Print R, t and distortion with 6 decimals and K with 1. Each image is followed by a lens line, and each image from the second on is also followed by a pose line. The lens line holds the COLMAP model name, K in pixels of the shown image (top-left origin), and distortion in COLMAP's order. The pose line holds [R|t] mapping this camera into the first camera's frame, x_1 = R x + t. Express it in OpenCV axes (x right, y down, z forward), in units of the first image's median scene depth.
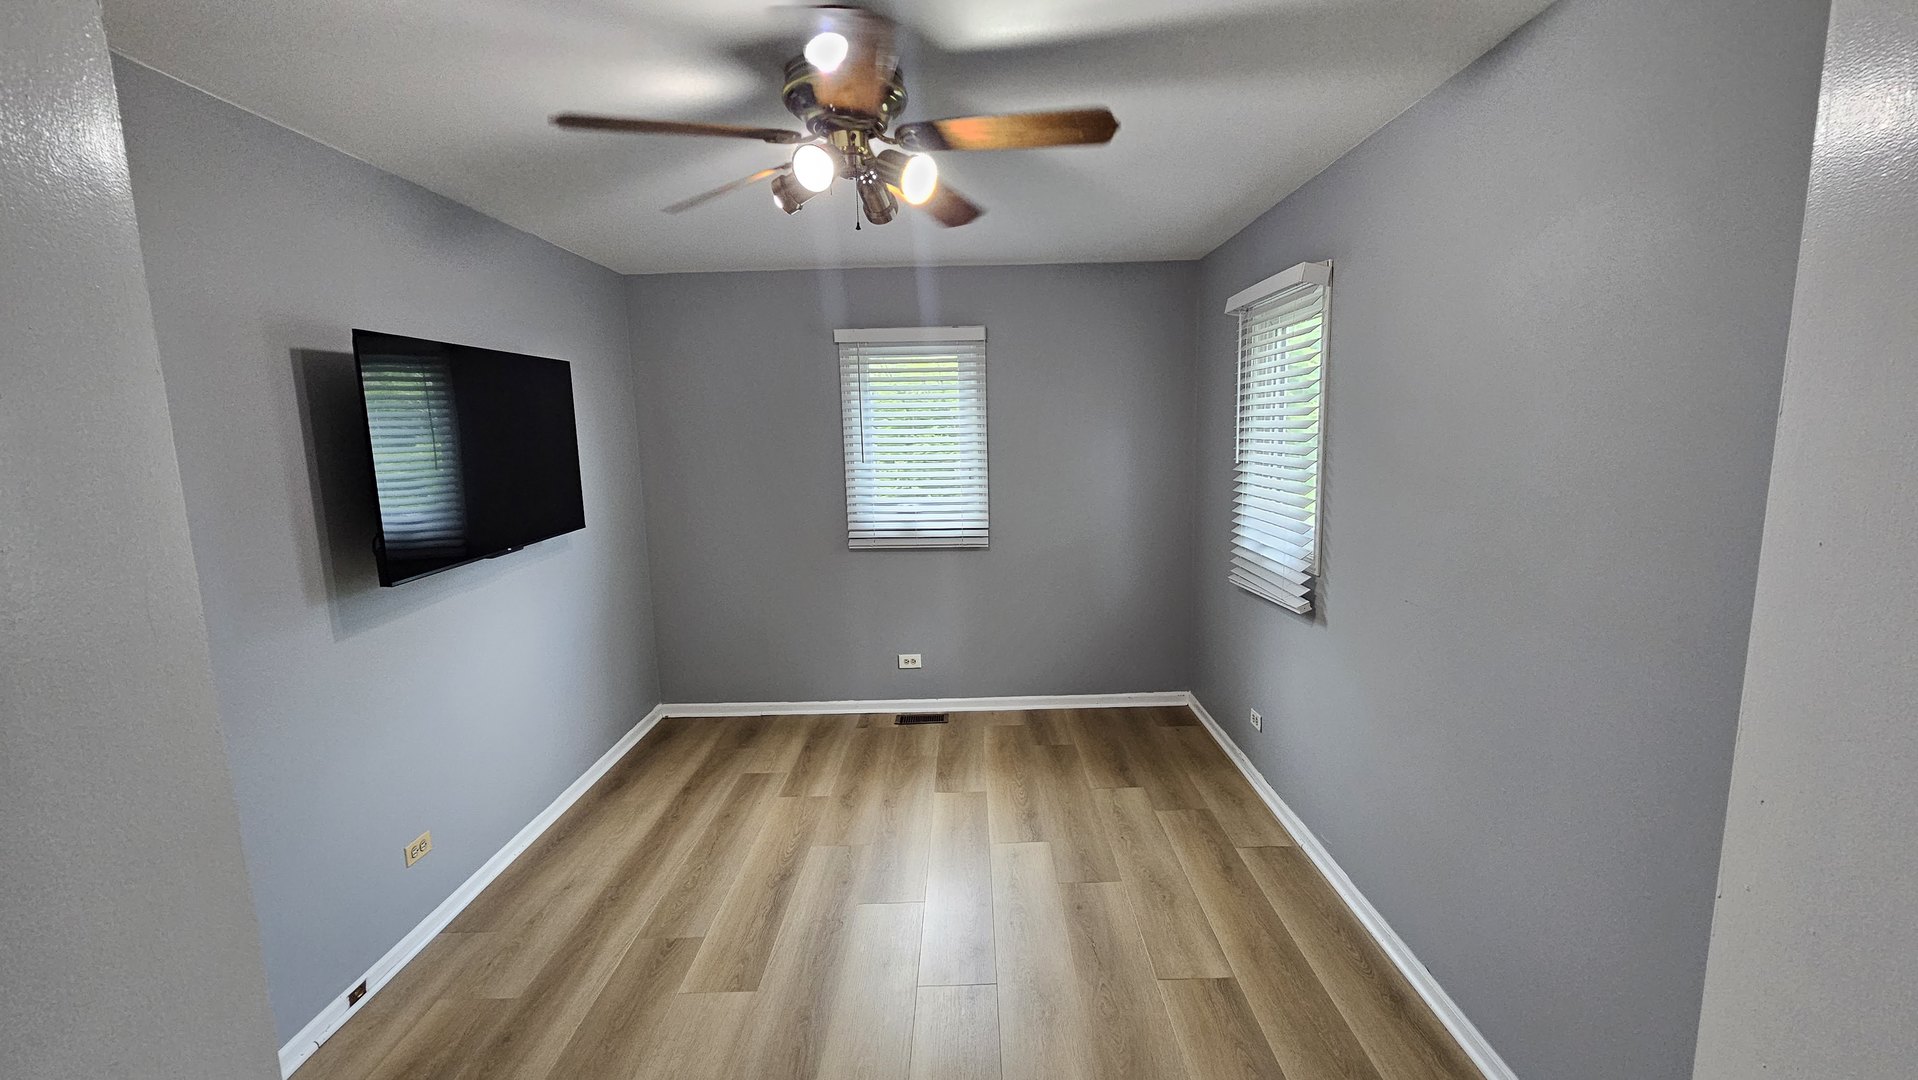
lens RADIAL K [[780.9, 0, 961.7], [0, 780.9, 541.9], [0, 0, 1]] dist [-0.002410, -0.000722]
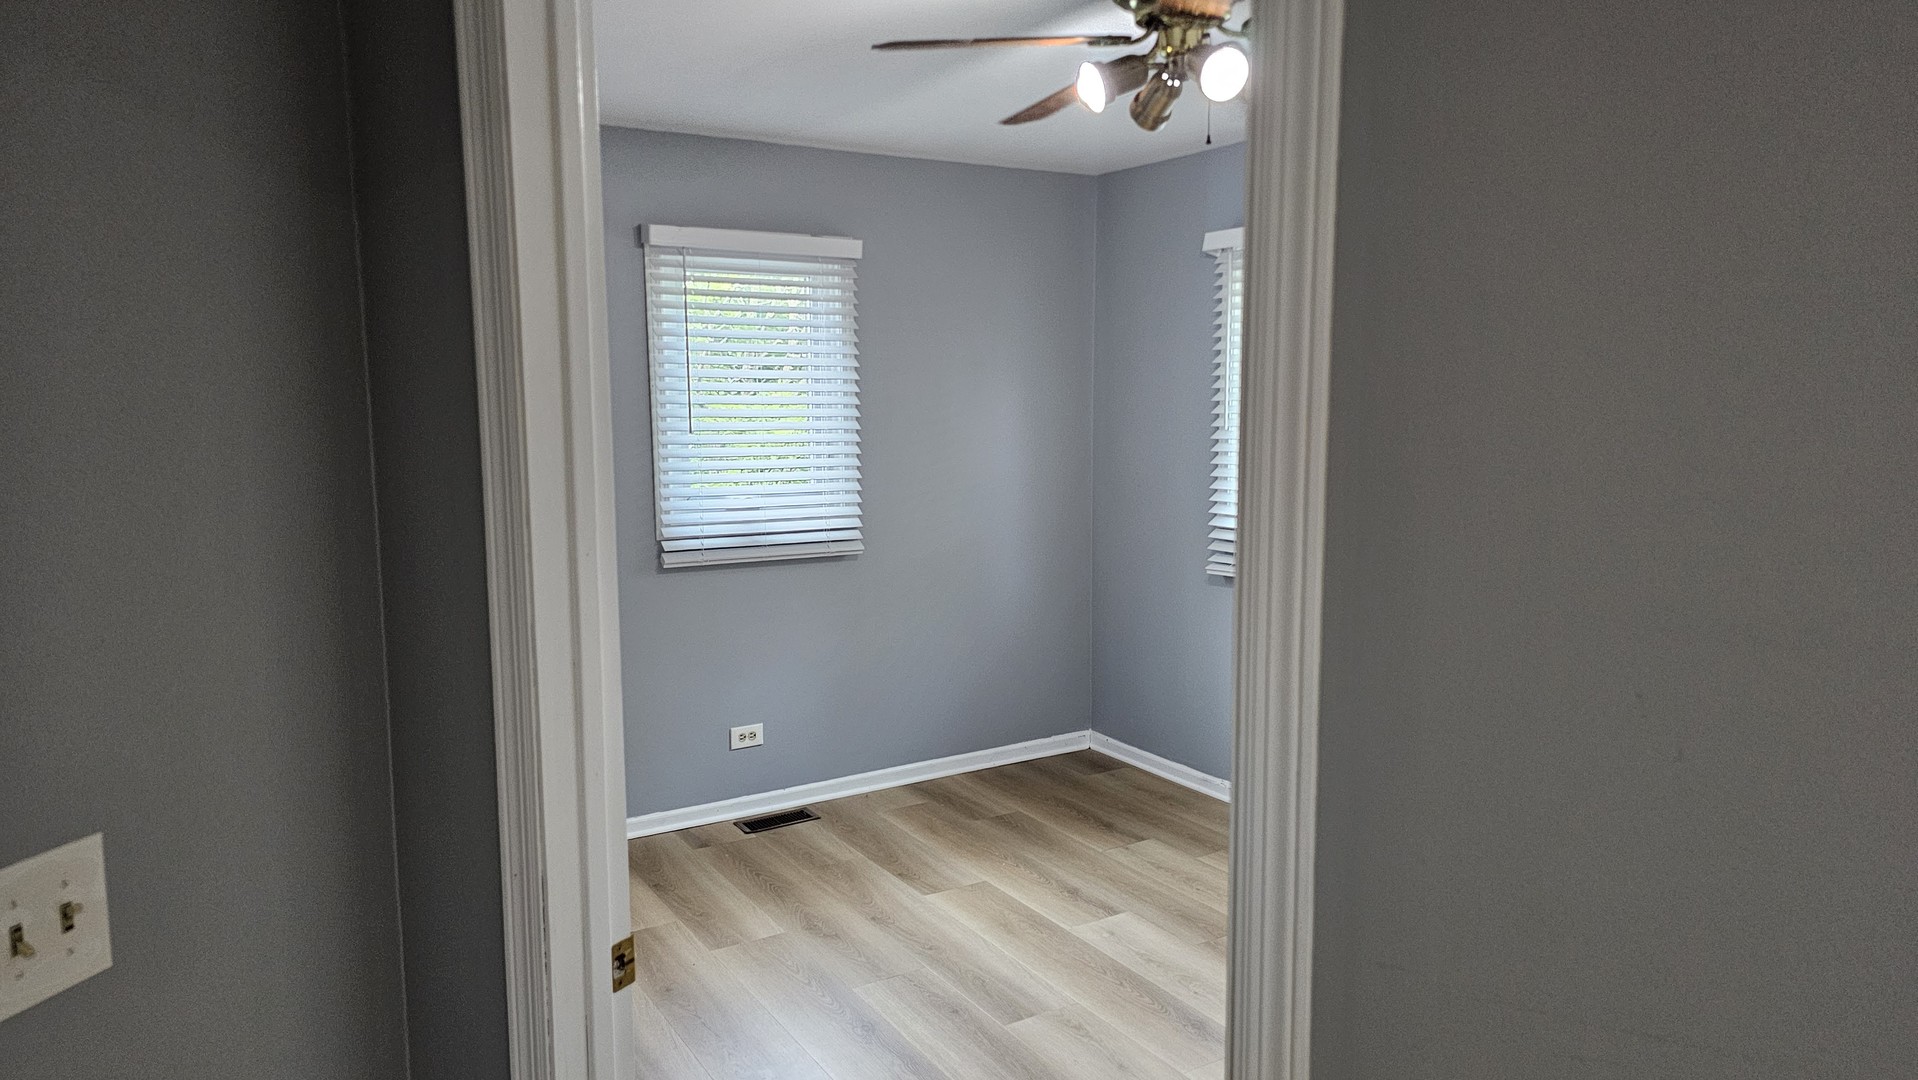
lens RADIAL K [[1267.0, 0, 958.3], [0, 1267.0, 539.7], [0, 0, 1]] dist [0.011236, 0.000311]
pose [[0.846928, -0.042407, 0.530013, -0.501019], [0.058797, 0.998170, -0.014090, 0.014519], [-0.528446, 0.043096, 0.847872, -0.002377]]
